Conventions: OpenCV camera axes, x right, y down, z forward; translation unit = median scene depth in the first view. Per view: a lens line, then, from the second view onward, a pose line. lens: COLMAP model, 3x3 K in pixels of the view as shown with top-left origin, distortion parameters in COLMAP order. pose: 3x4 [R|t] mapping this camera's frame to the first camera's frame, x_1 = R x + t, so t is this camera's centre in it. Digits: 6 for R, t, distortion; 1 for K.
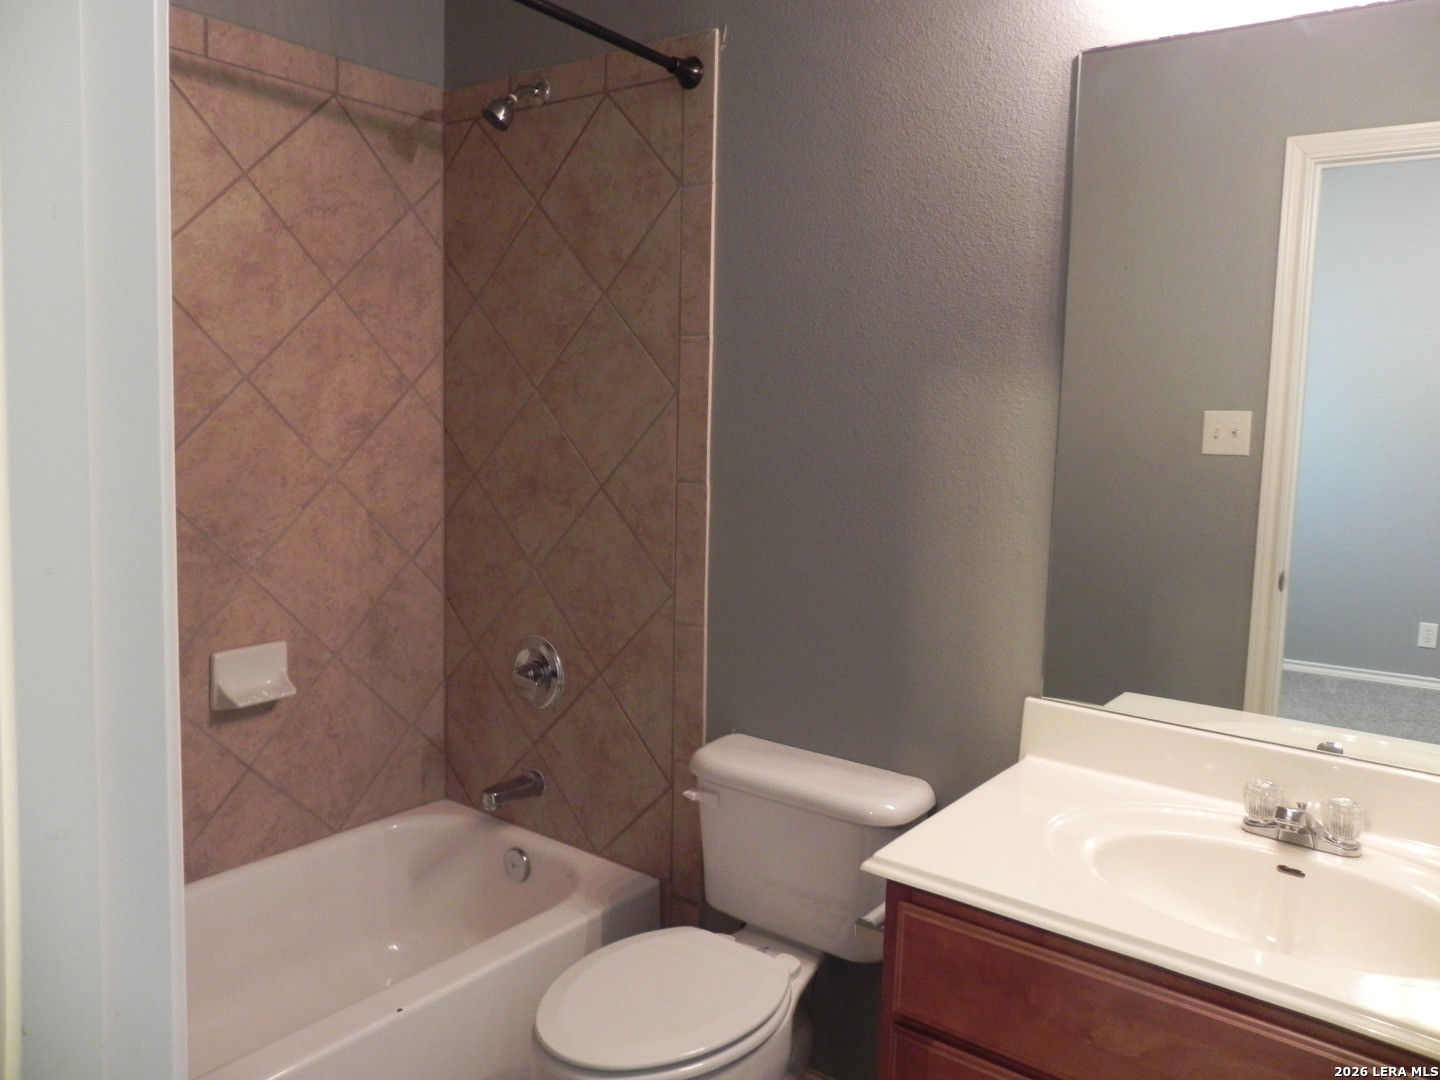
lens RADIAL K [[1086.8, 0, 721.7], [0, 1086.8, 540.0], [0, 0, 1]] dist [-0.008540, -0.000749]
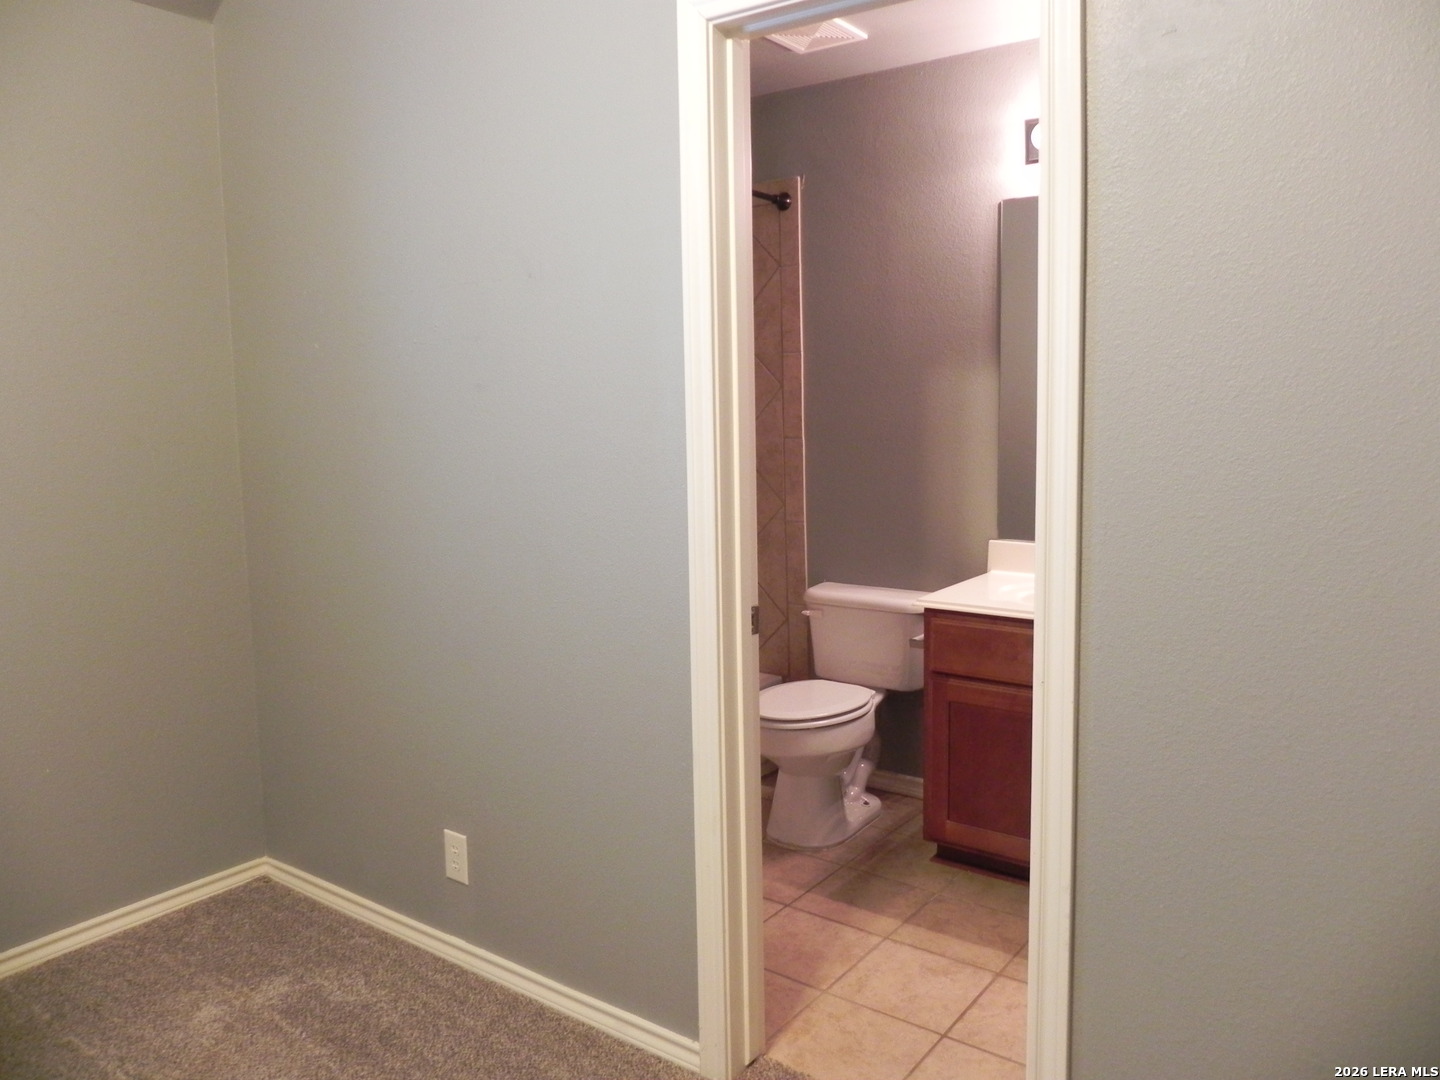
lens RADIAL K [[1086.8, 0, 718.2], [0, 1086.8, 535.9], [0, 0, 1]] dist [-0.008540, -0.000749]
pose [[0.998953, -0.045112, 0.007621, -0.169250], [0.045121, 0.998981, -0.000943, 0.099061], [-0.007571, 0.001285, 0.999971, -0.728292]]
